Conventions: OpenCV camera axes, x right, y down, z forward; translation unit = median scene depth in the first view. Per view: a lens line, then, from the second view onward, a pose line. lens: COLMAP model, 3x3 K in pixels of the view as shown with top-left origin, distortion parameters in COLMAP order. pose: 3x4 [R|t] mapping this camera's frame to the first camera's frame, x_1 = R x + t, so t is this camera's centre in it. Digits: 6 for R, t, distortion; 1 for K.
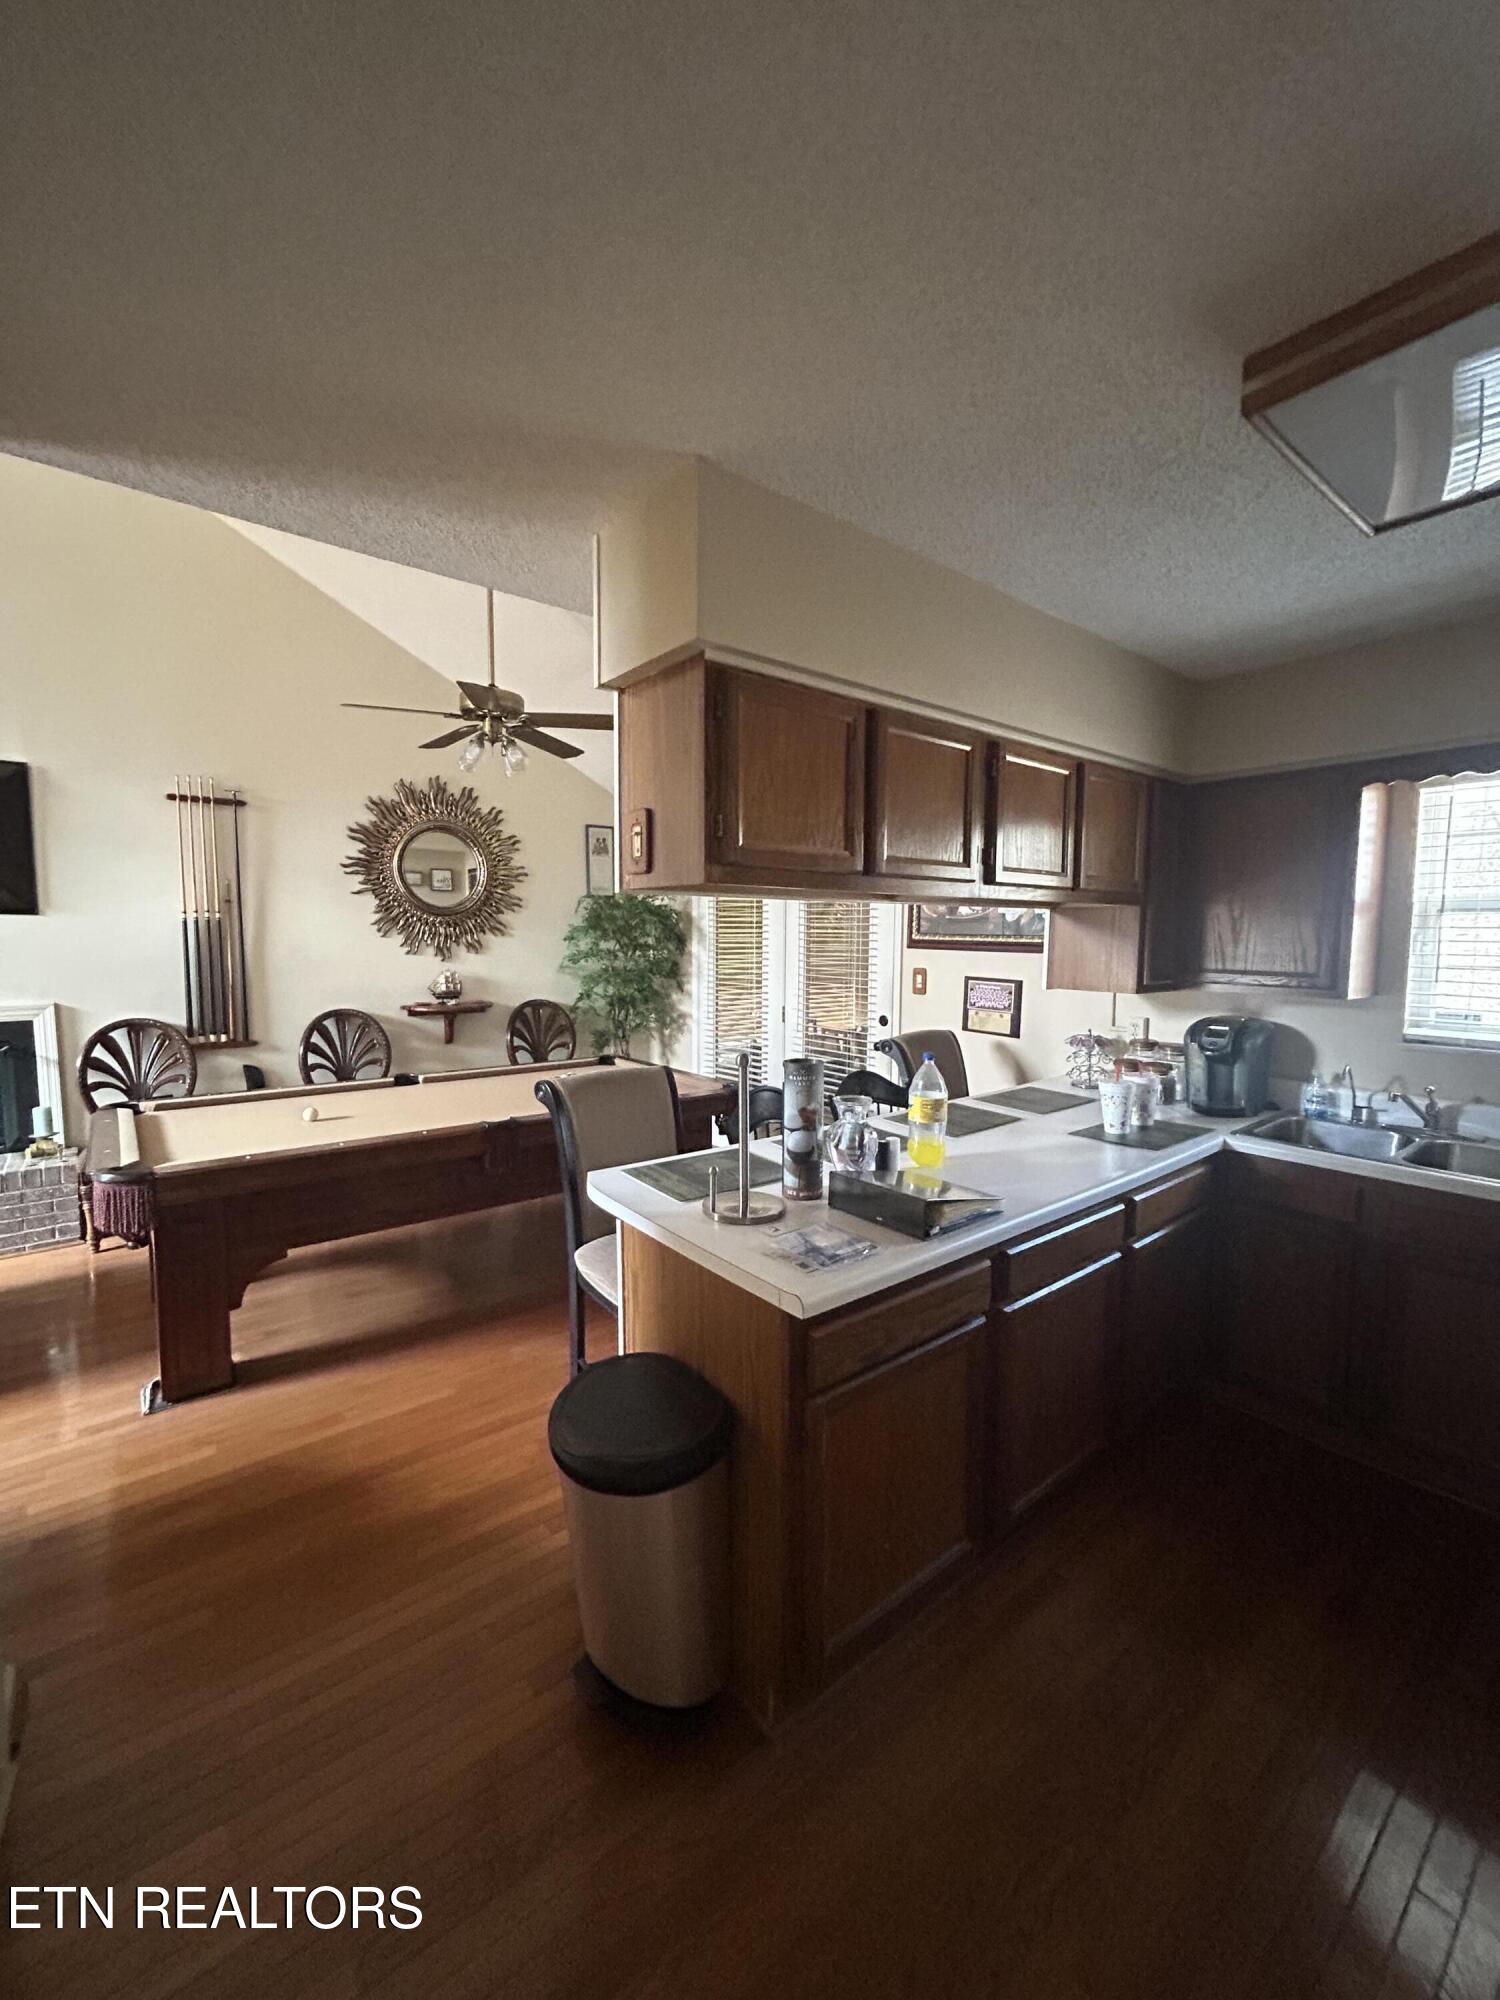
lens RADIAL K [[809.4, 0, 751.4], [0, 809.4, 998.3], [0, 0, 1]] dist [-0.002928, 0.001885]
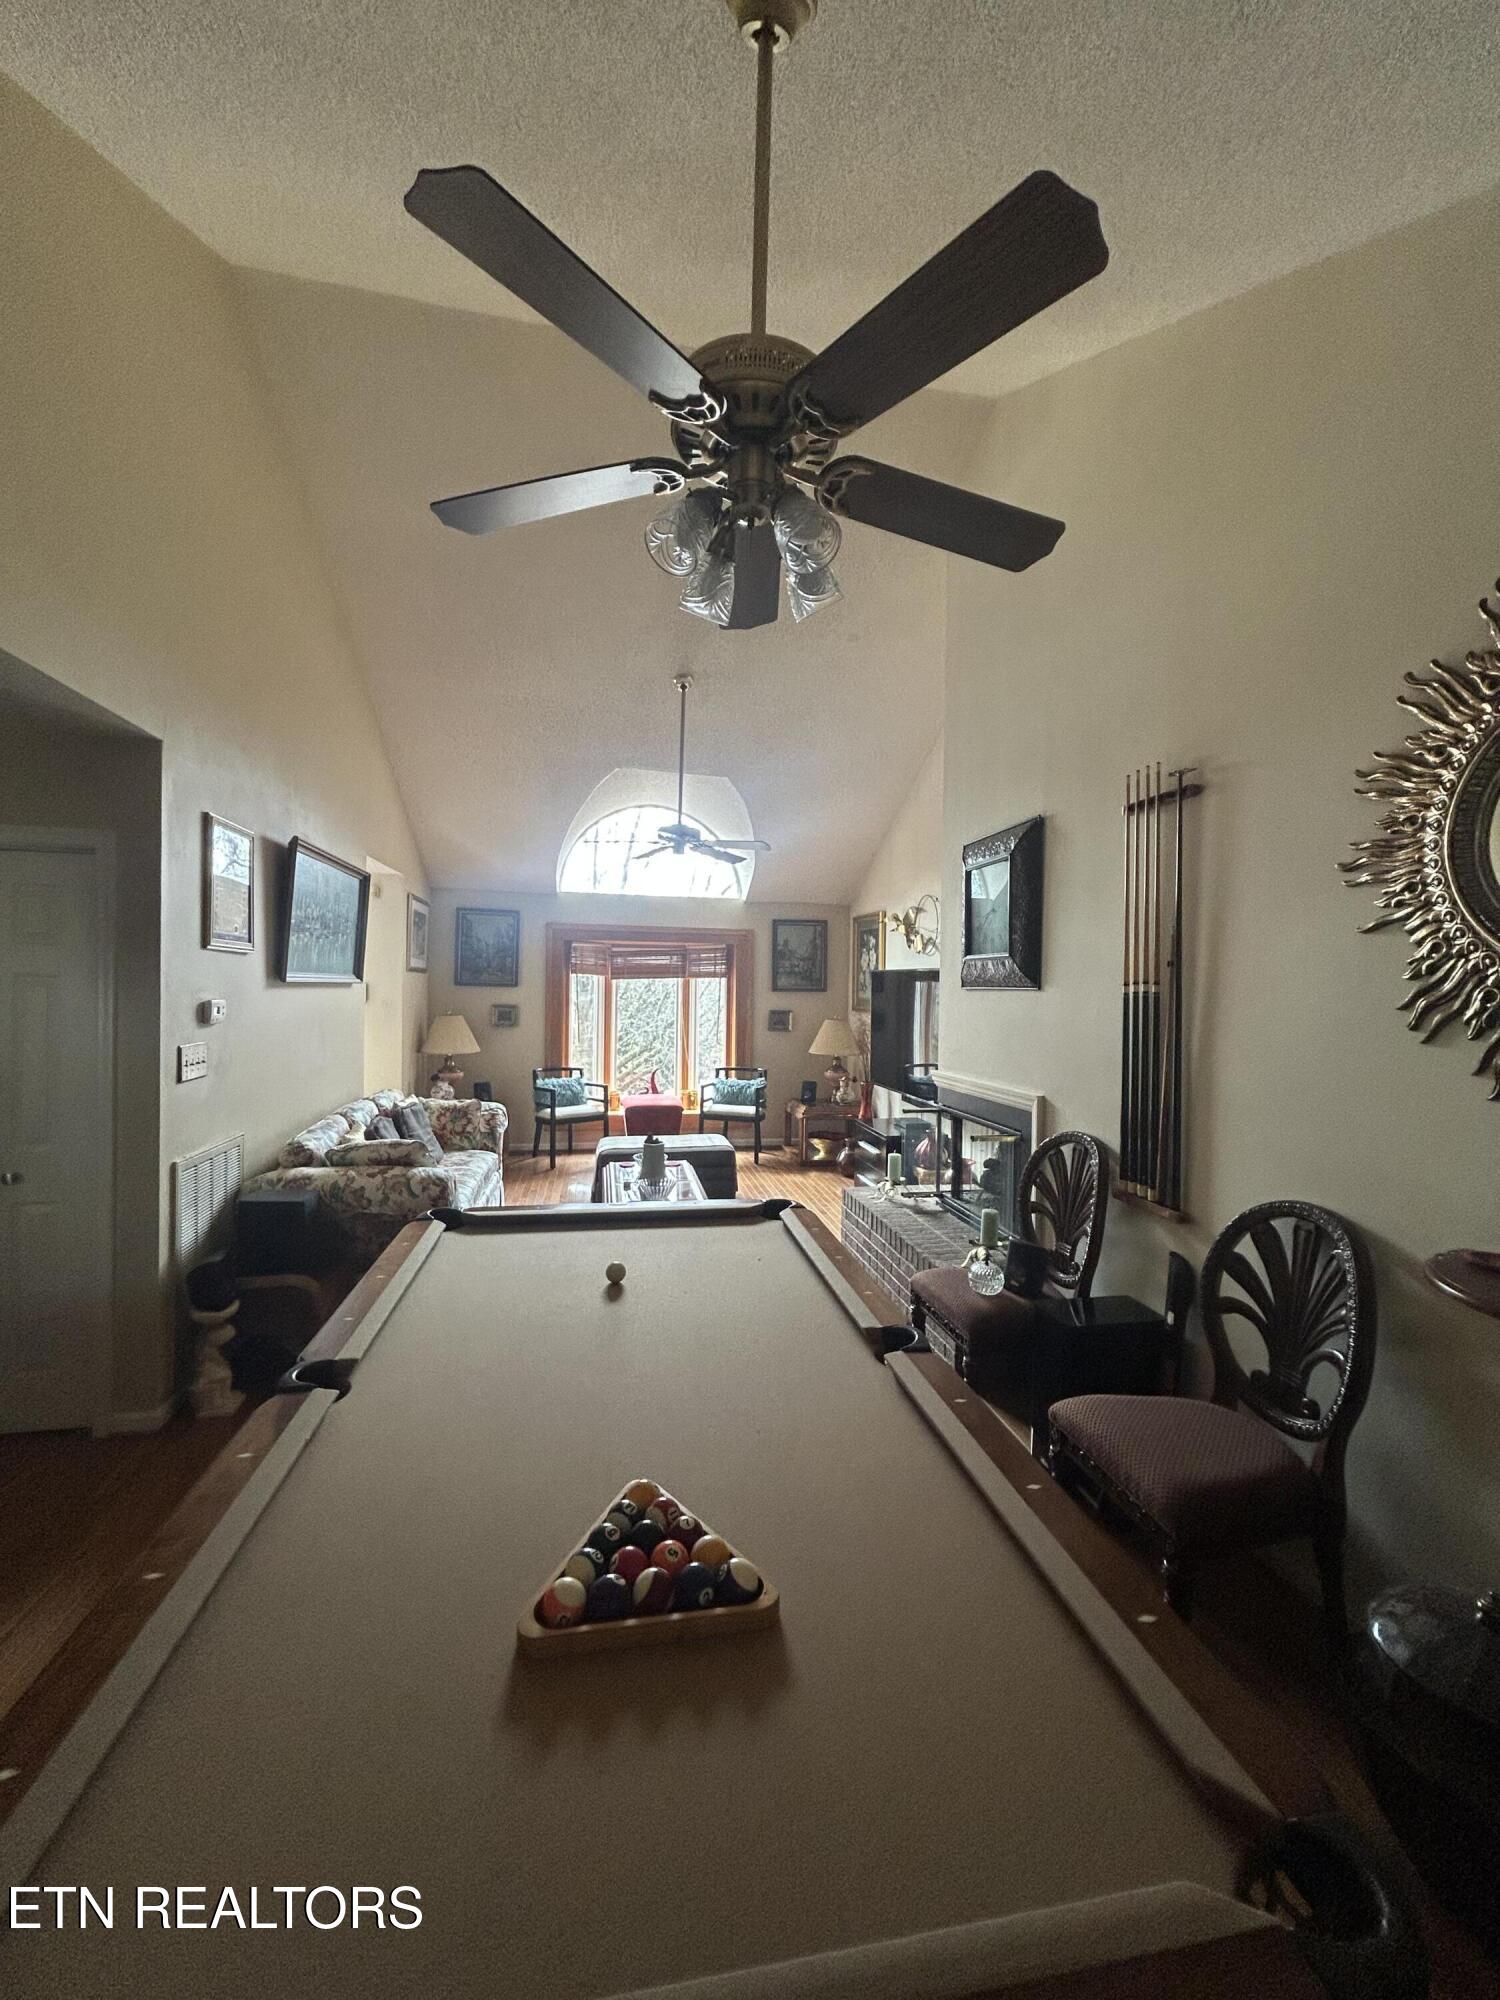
lens RADIAL K [[809.4, 0, 757.0], [0, 809.4, 998.1], [0, 0, 1]] dist [-0.002928, 0.001885]
pose [[-0.468773, 0.004996, -0.883305, 0.007392], [-0.083438, 0.995262, 0.049910, -0.095012], [0.879369, 0.097098, -0.466135, 0.961492]]
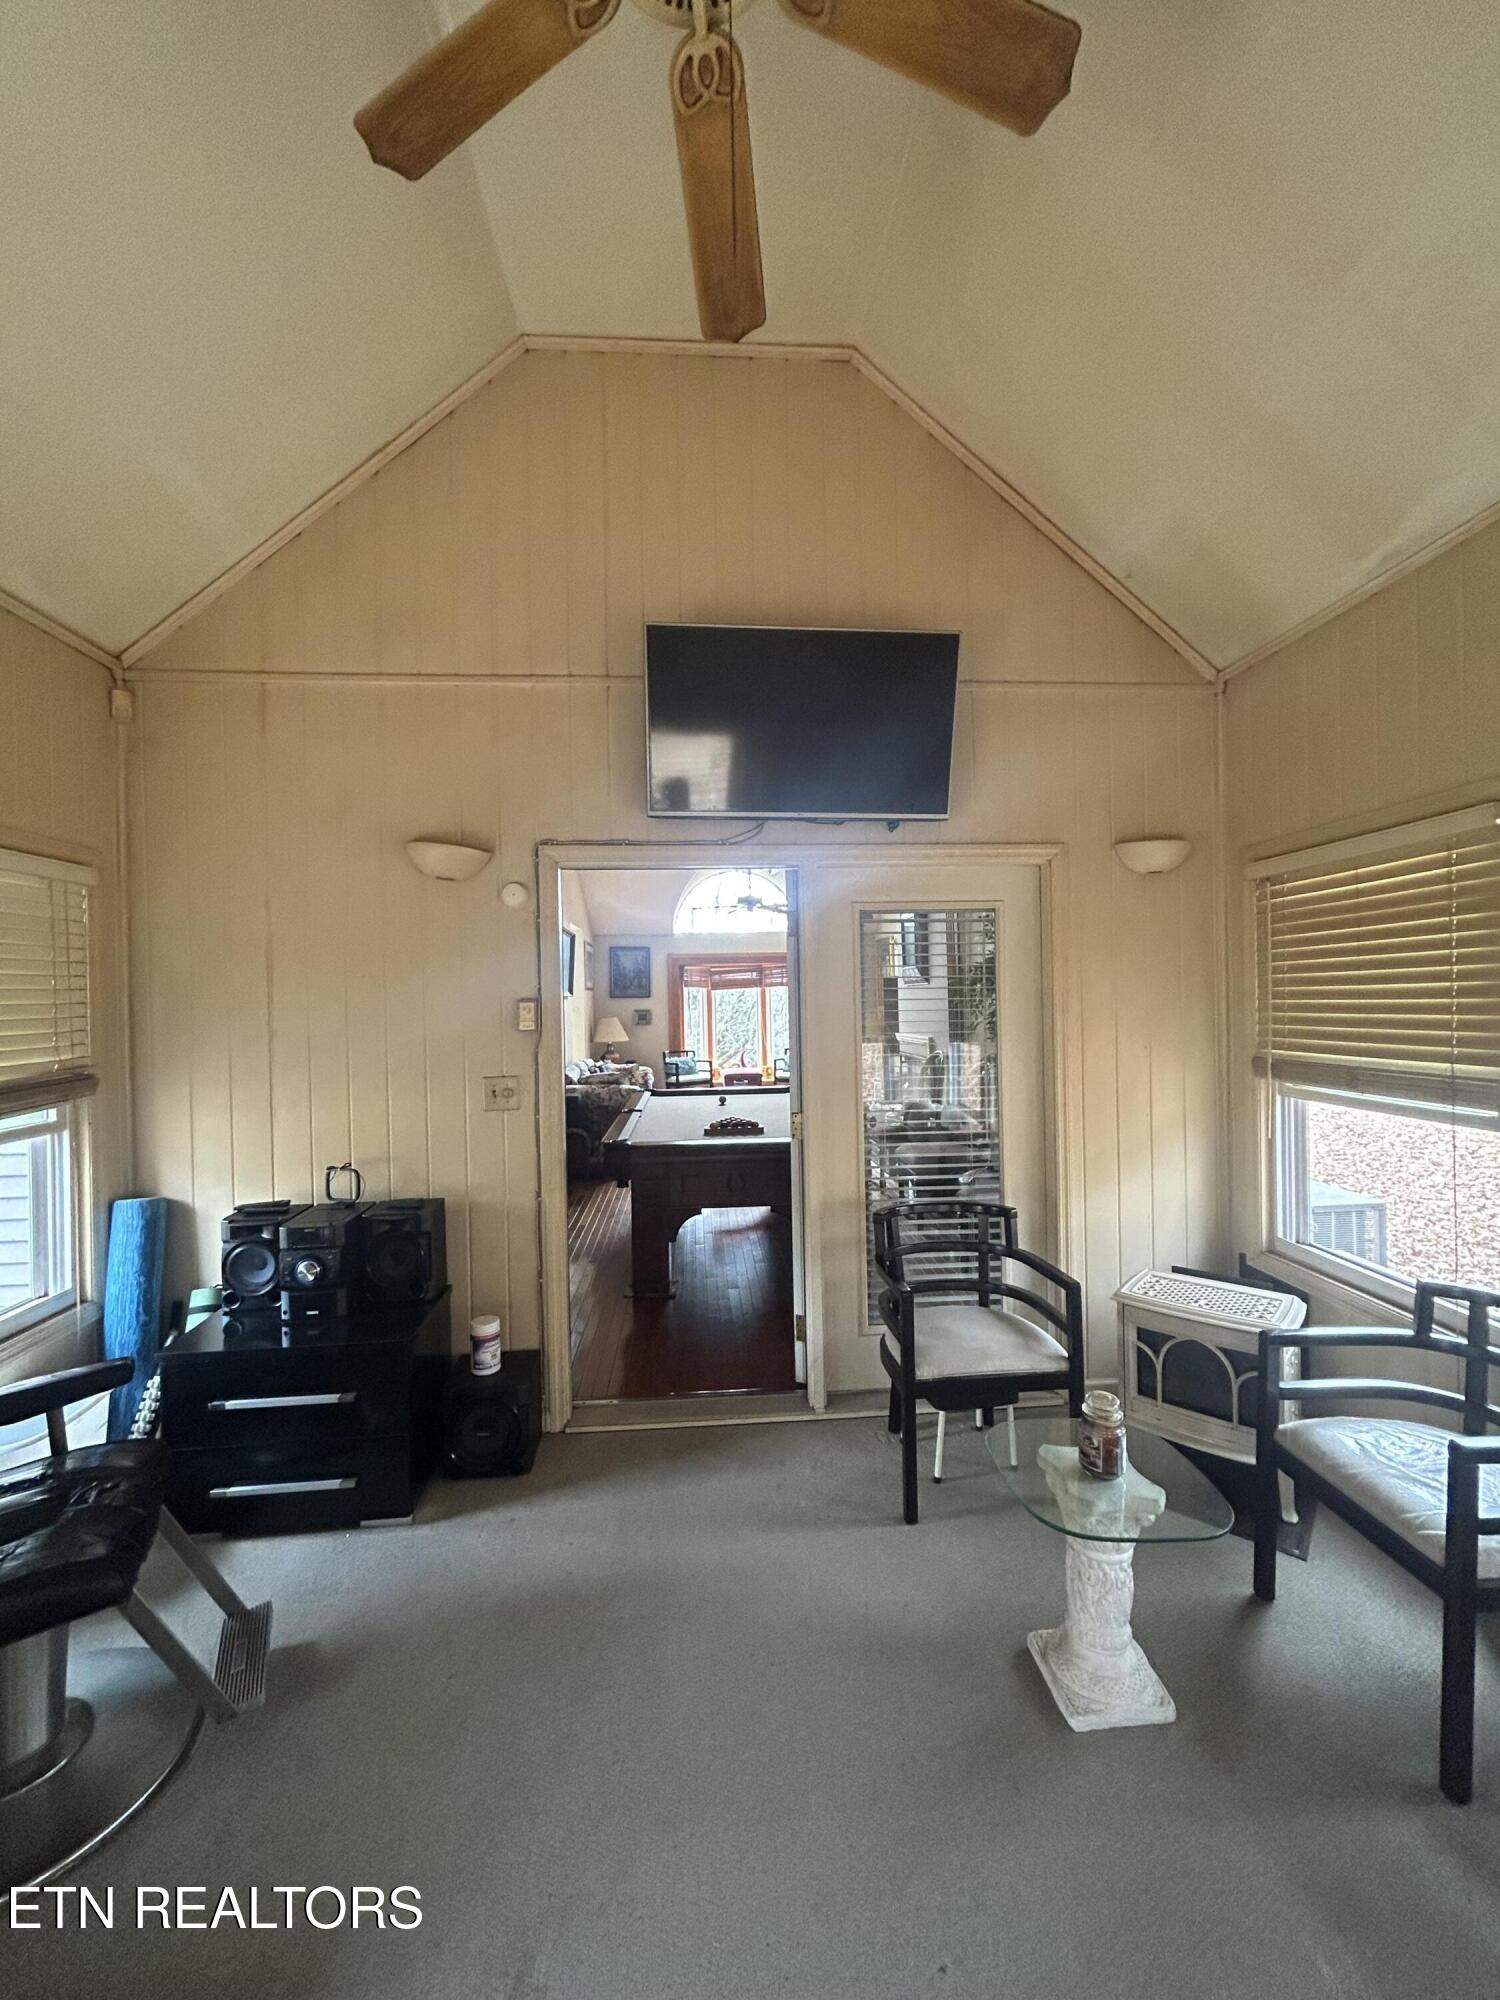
lens RADIAL K [[809.4, 0, 753.7], [0, 809.4, 995.2], [0, 0, 1]] dist [-0.002928, 0.001885]
pose [[-0.570933, 0.009933, -0.820937, 0.595462], [-0.039395, 0.998444, 0.039479, -0.111502], [0.820051, 0.054880, -0.569653, 1.404011]]
